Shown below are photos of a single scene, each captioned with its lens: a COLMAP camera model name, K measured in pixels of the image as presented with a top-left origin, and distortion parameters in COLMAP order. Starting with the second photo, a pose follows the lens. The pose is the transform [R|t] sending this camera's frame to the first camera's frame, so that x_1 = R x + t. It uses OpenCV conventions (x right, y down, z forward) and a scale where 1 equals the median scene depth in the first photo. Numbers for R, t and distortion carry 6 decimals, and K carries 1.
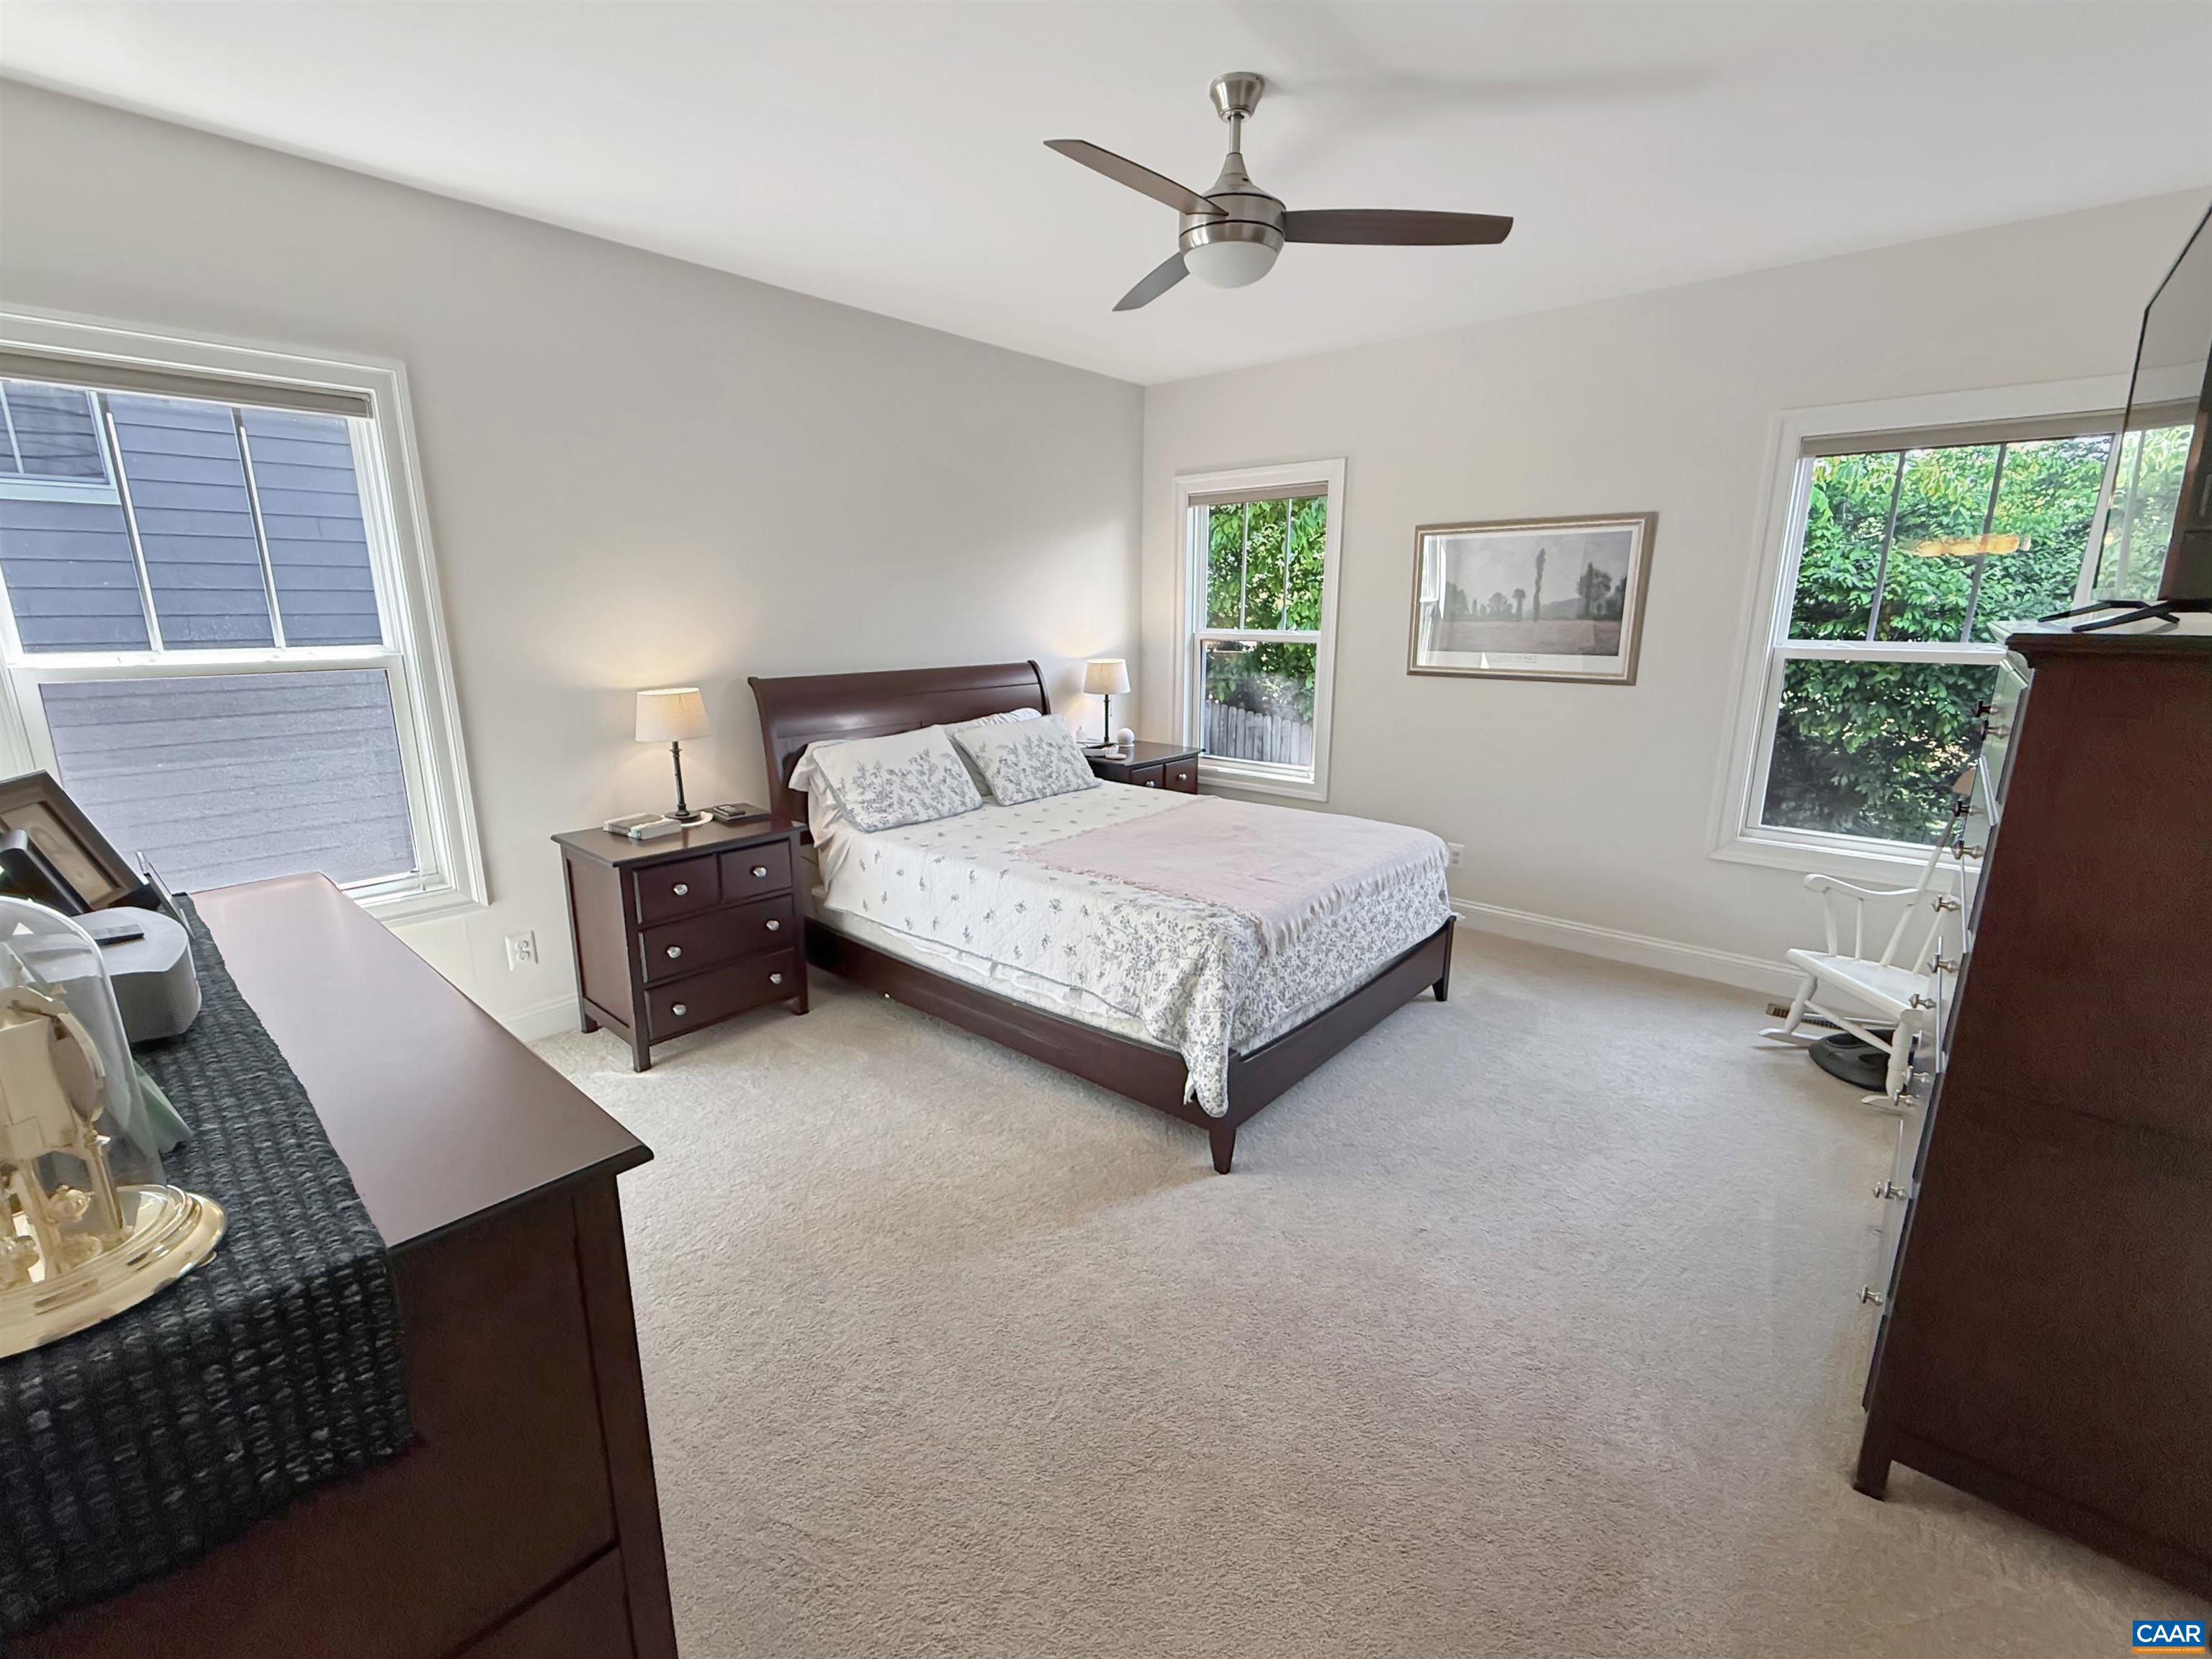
lens RADIAL K [[912.5, 0, 1101.6], [0, 912.5, 830.4], [0, 0, 1]] dist [0.003999, 0.000107]
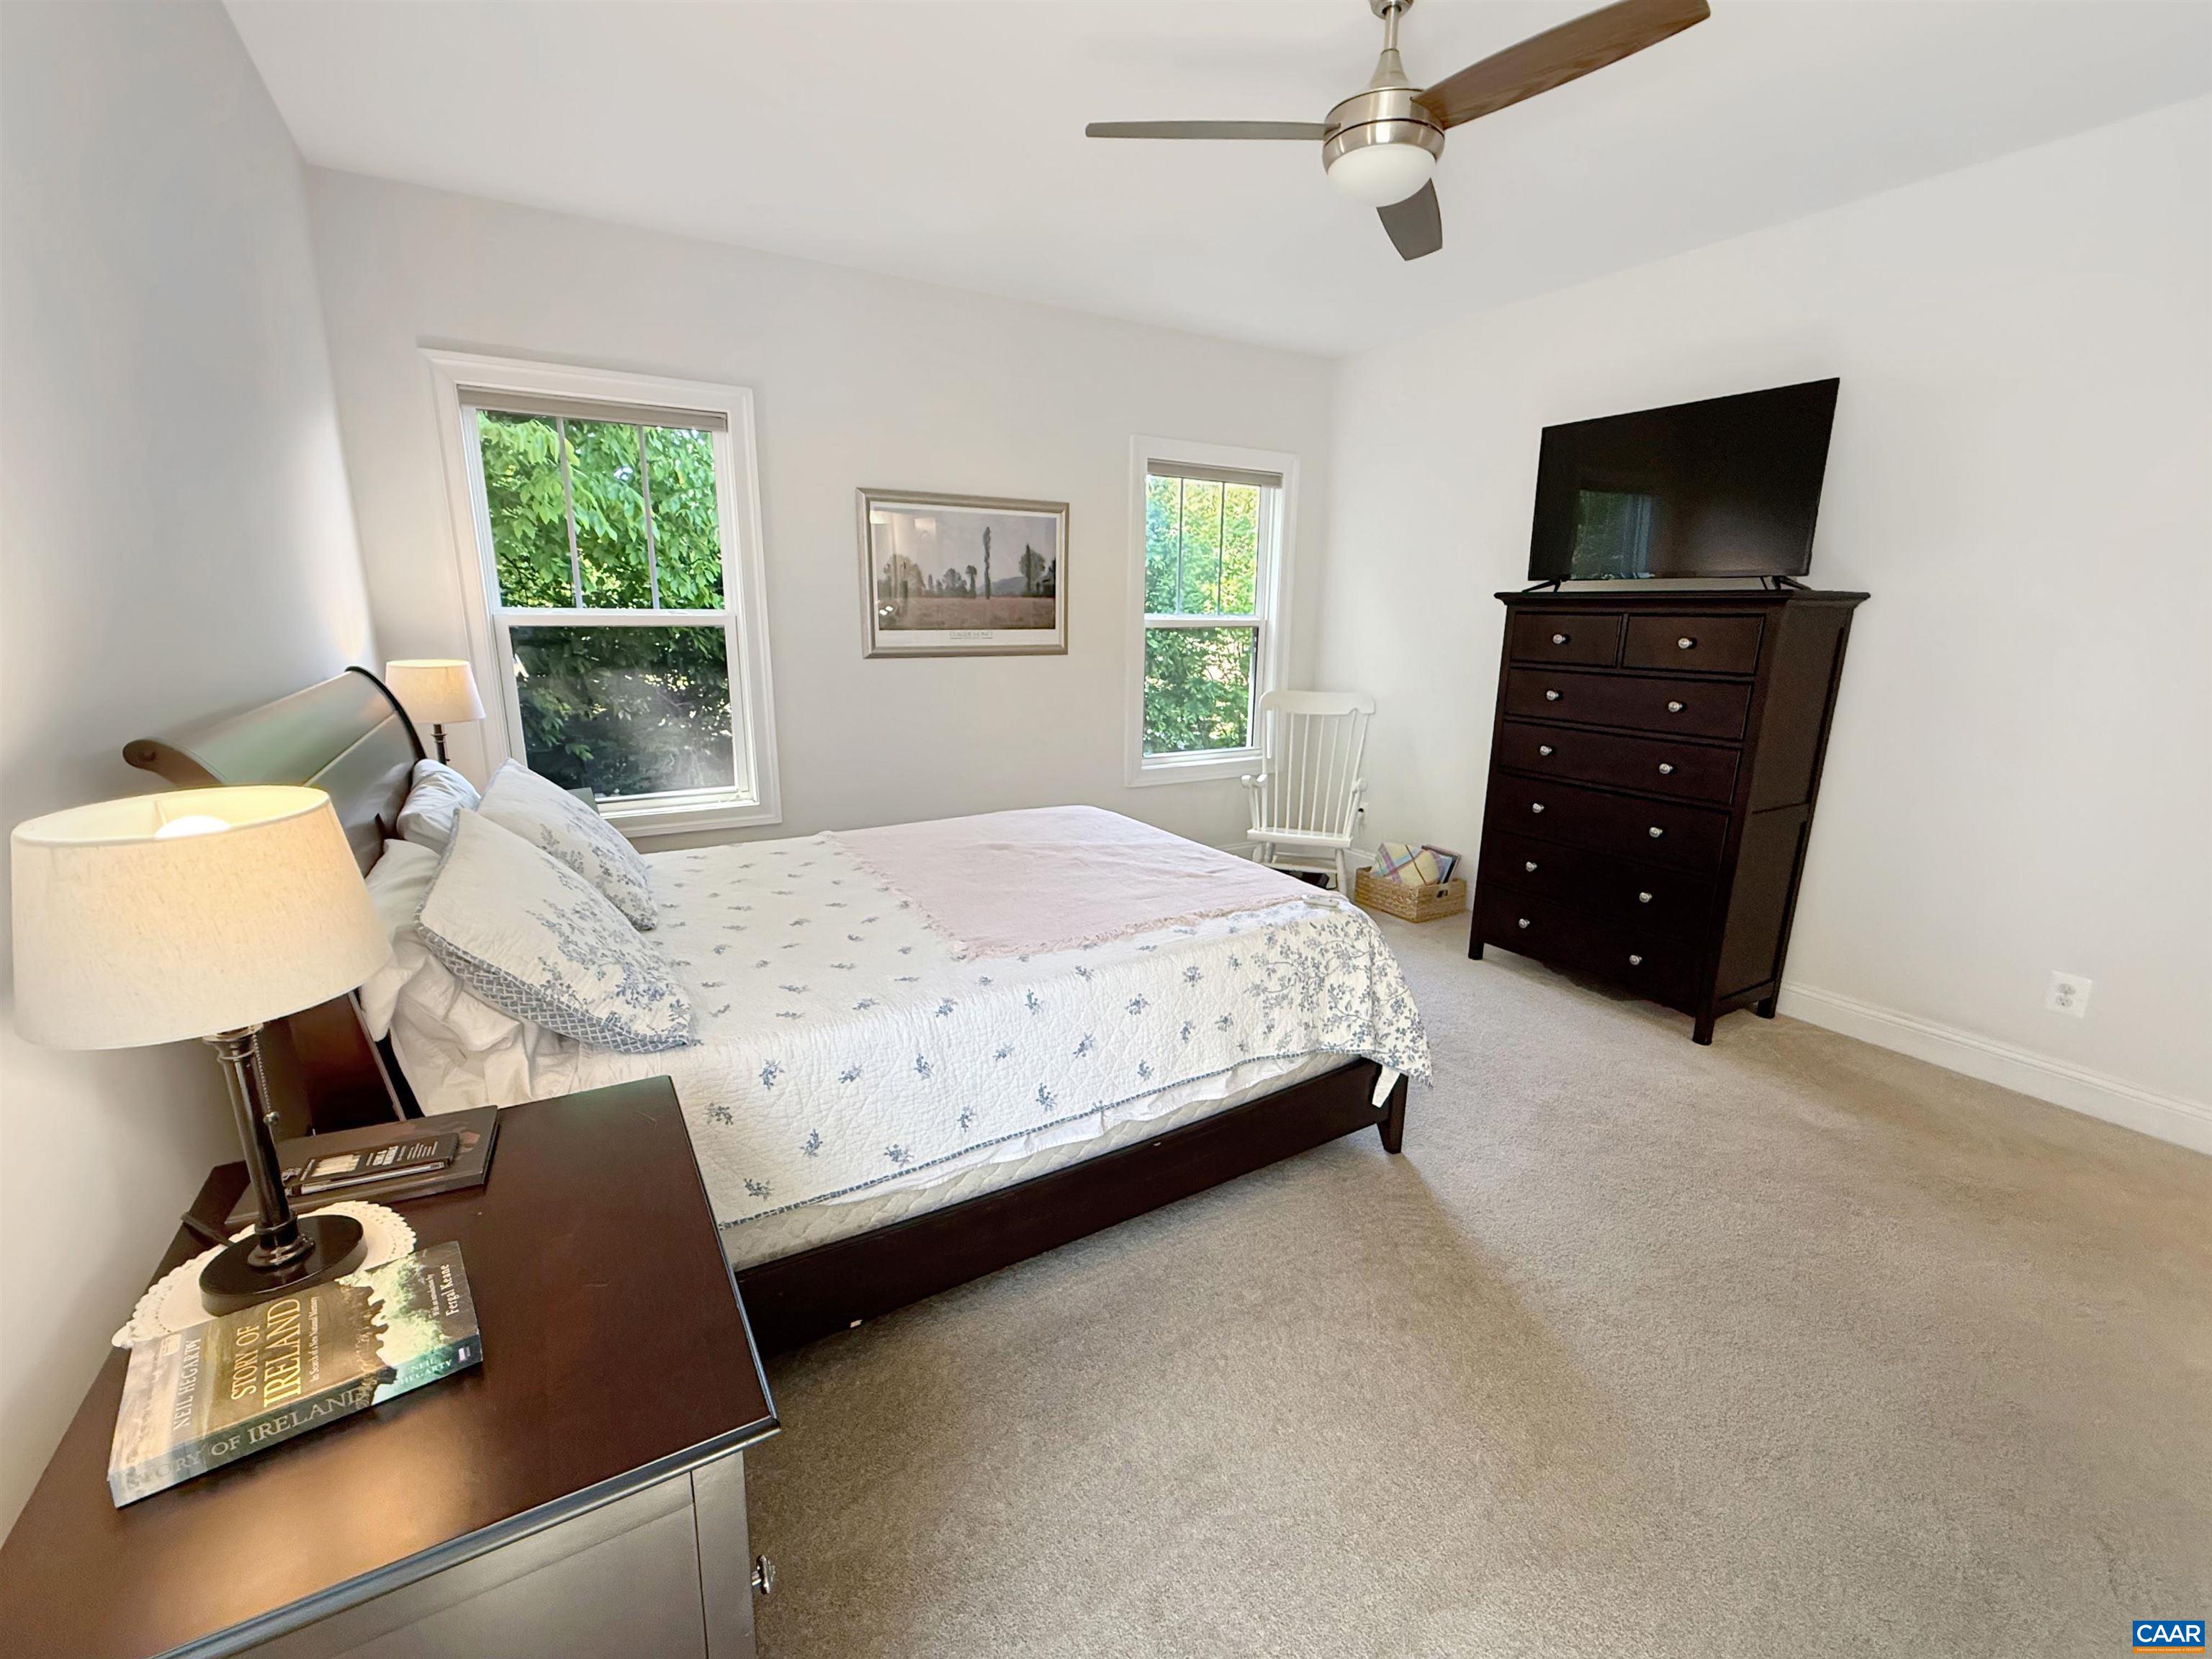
lens RADIAL K [[912.5, 0, 1101.6], [0, 912.5, 830.4], [0, 0, 1]] dist [0.003999, 0.000107]
pose [[0.340591, -0.217707, 0.914659, -0.605435], [0.214693, 0.965129, 0.149775, -0.128837], [-0.915371, 0.145359, 0.375454, 0.671573]]
